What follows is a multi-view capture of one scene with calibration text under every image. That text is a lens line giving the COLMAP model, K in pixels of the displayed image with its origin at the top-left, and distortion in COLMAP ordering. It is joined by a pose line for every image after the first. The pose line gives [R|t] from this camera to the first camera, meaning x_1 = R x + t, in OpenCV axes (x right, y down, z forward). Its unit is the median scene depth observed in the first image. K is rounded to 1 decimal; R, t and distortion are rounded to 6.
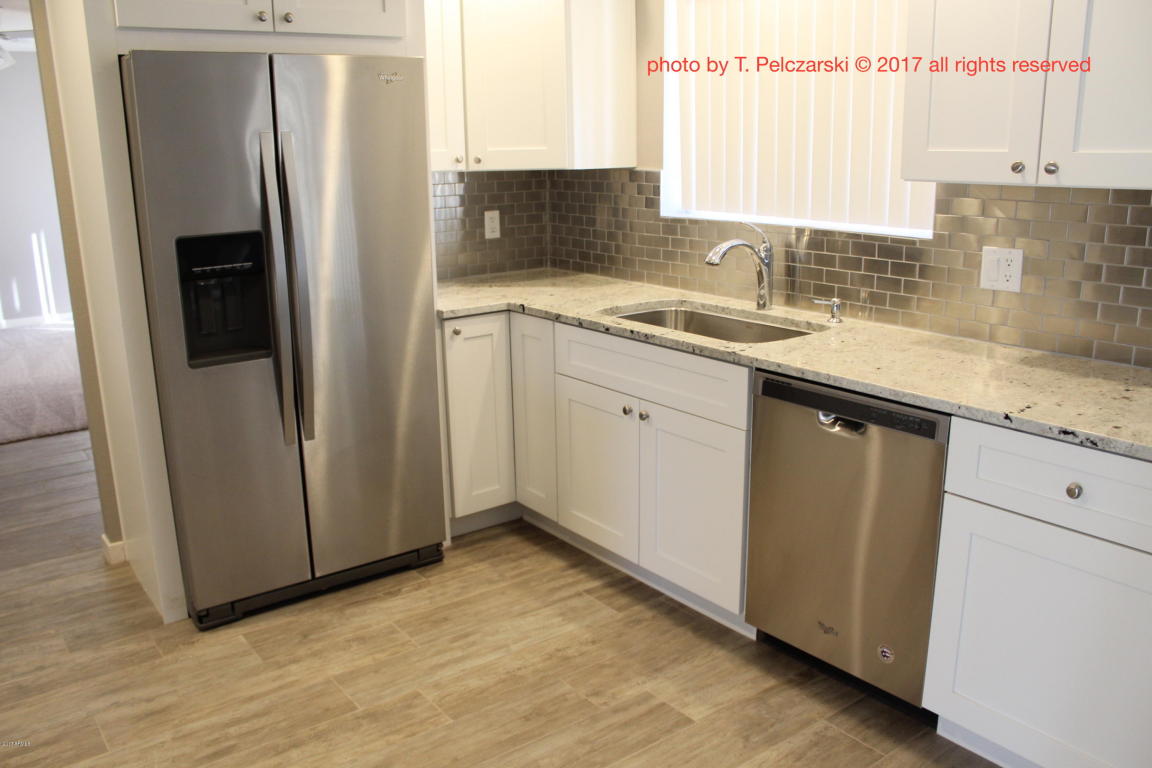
lens RADIAL K [[948.4, 0, 575.6], [0, 948.4, 390.9], [0, 0, 1]] dist [-0.166715, 0.138432]
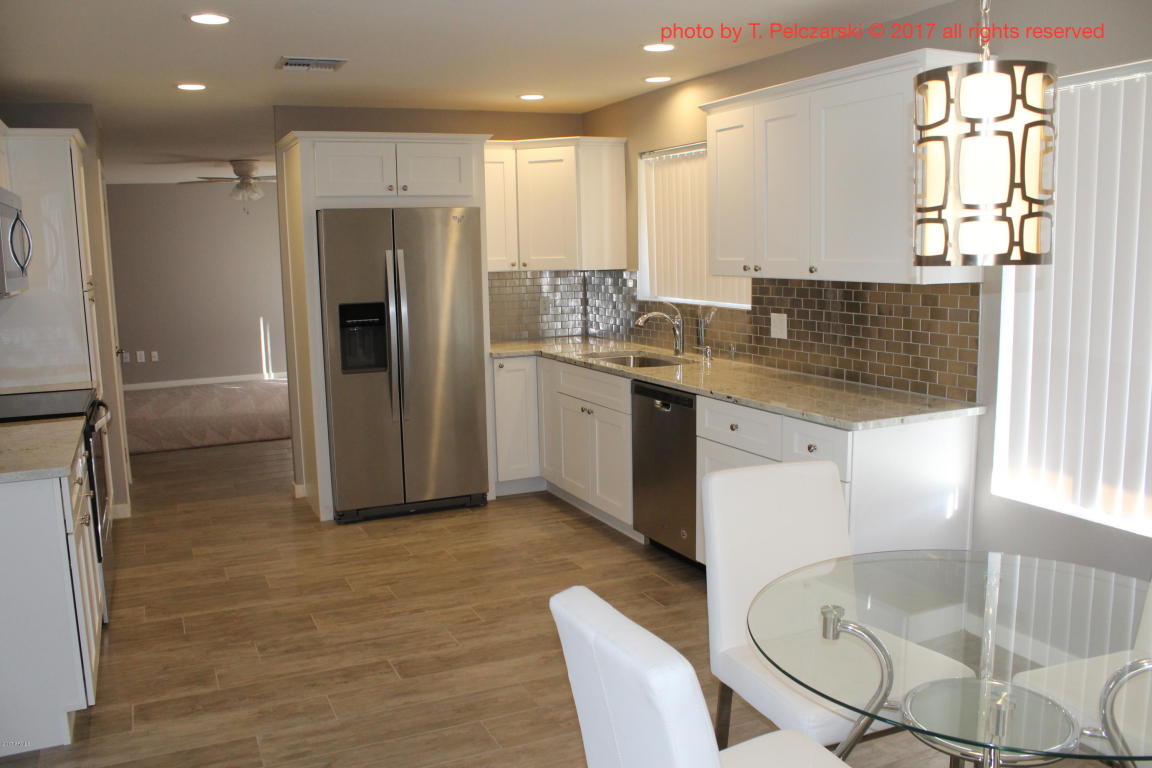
lens RADIAL K [[948.4, 0, 575.6], [0, 948.4, 390.9], [0, 0, 1]] dist [-0.166715, 0.138432]
pose [[0.978316, 0.027382, -0.205302, 0.398510], [-0.047965, 0.994229, -0.095961, 0.155095], [0.201489, 0.103727, 0.973983, -0.688185]]
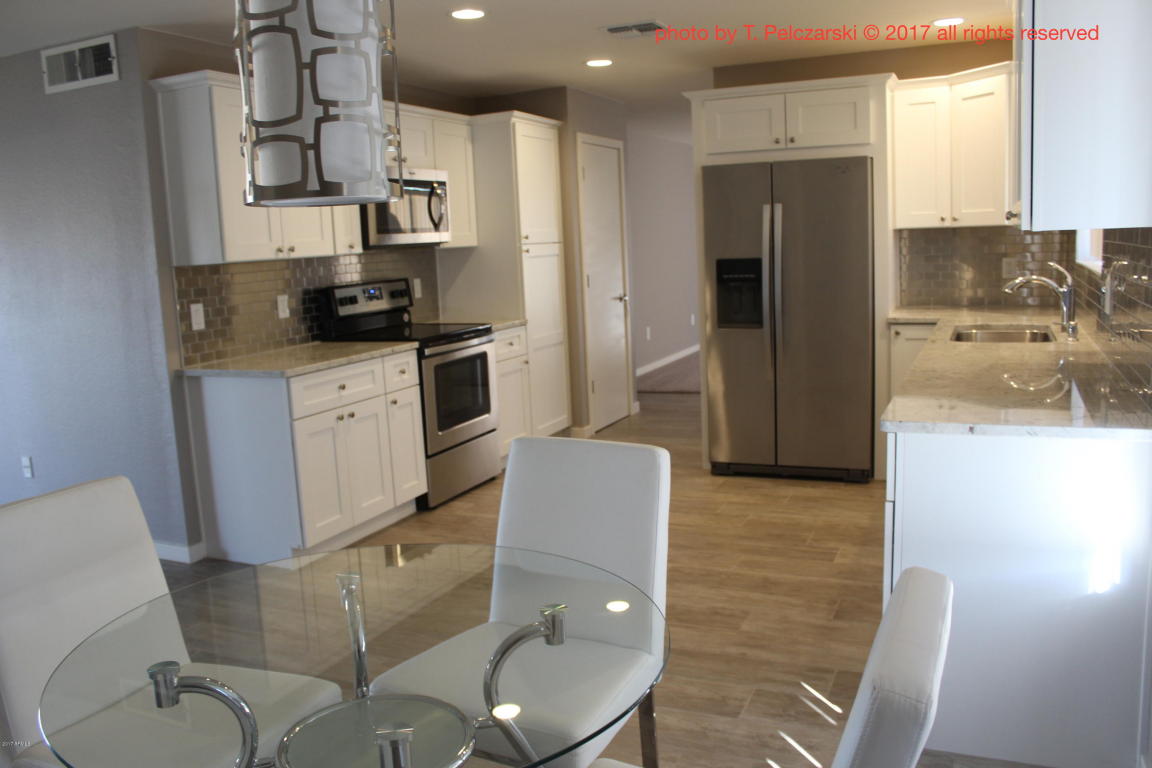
lens RADIAL K [[948.4, 0, 575.6], [0, 948.4, 390.9], [0, 0, 1]] dist [-0.166715, 0.138432]
pose [[0.488400, 0.133049, -0.862417, 1.041174], [-0.183389, 0.981886, 0.047624, 0.058471], [0.853132, 0.134898, 0.503952, -0.191431]]
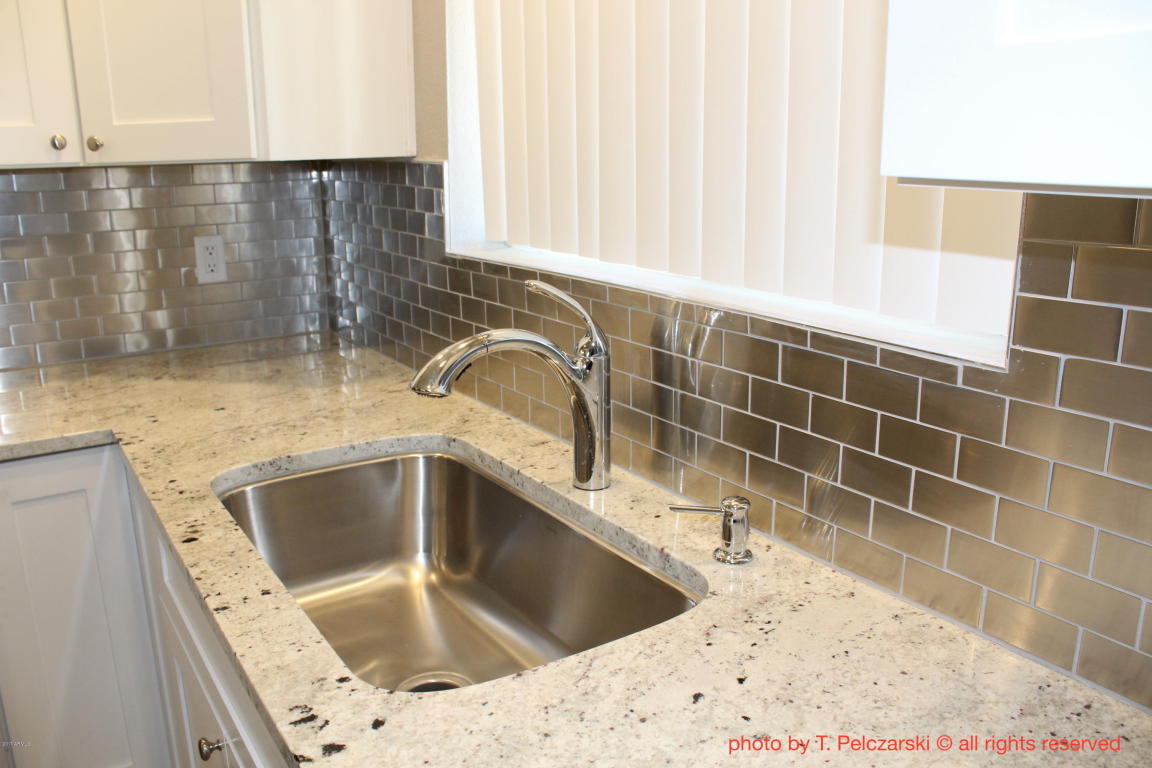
lens RADIAL K [[948.4, 0, 575.6], [0, 948.4, 390.9], [0, 0, 1]] dist [-0.166715, 0.138432]
pose [[0.998279, 0.023941, -0.053535, 0.235562], [-0.023949, 0.999713, 0.000478, -0.141595], [0.053531, 0.000805, 0.998566, 0.624328]]
